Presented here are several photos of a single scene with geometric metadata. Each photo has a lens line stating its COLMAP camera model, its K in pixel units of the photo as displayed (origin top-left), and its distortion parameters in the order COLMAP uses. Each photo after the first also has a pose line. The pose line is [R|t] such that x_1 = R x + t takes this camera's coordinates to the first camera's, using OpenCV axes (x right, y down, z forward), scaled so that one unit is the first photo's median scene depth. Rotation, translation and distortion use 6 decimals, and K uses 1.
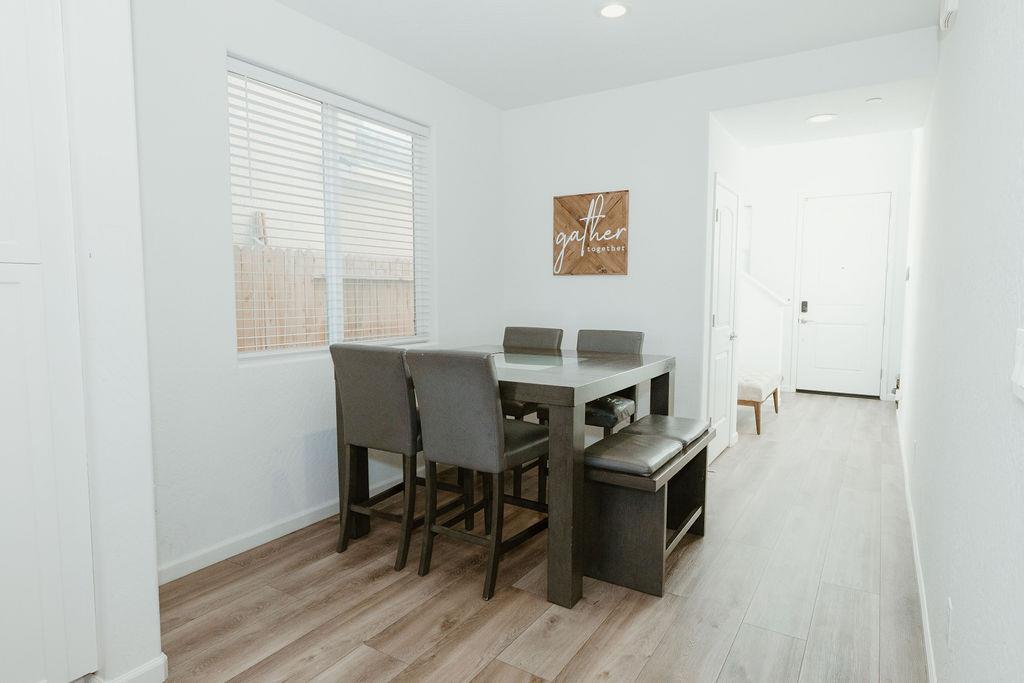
lens RADIAL K [[584.9, 0, 512.0], [0, 584.9, 341.5], [0, 0, 1]] dist [-0.004736, 0.001492]
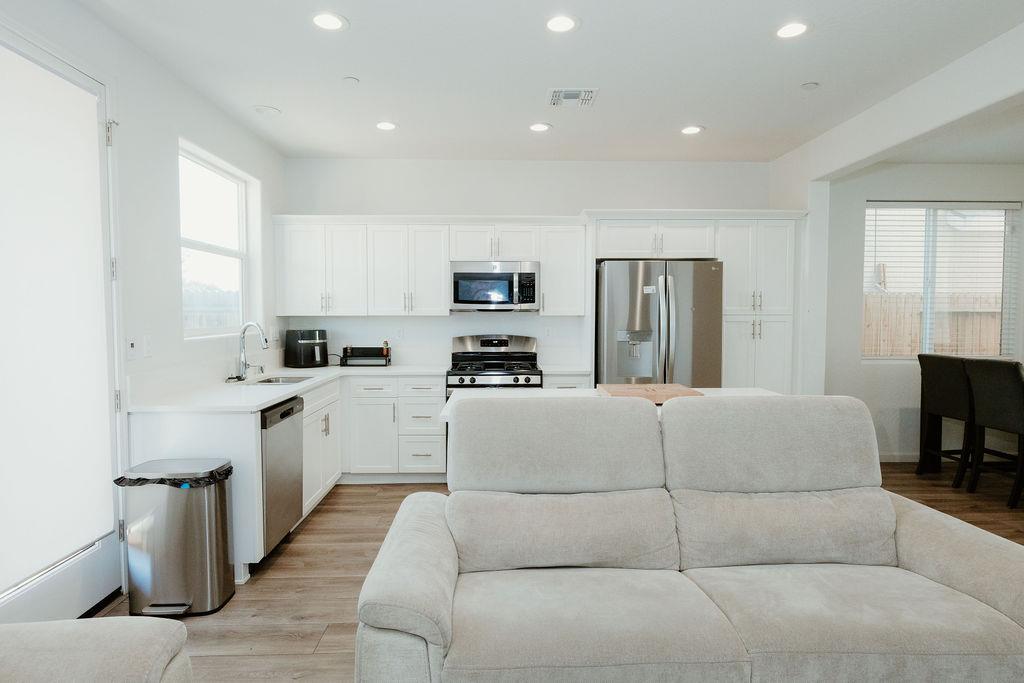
lens RADIAL K [[584.9, 0, 512.0], [0, 584.9, 341.5], [0, 0, 1]] dist [-0.004736, 0.001492]
pose [[0.567612, 0.038235, -0.822408, 0.361807], [-0.075981, 0.997091, -0.006084, 0.061521], [0.819783, 0.065941, 0.568866, -0.825044]]
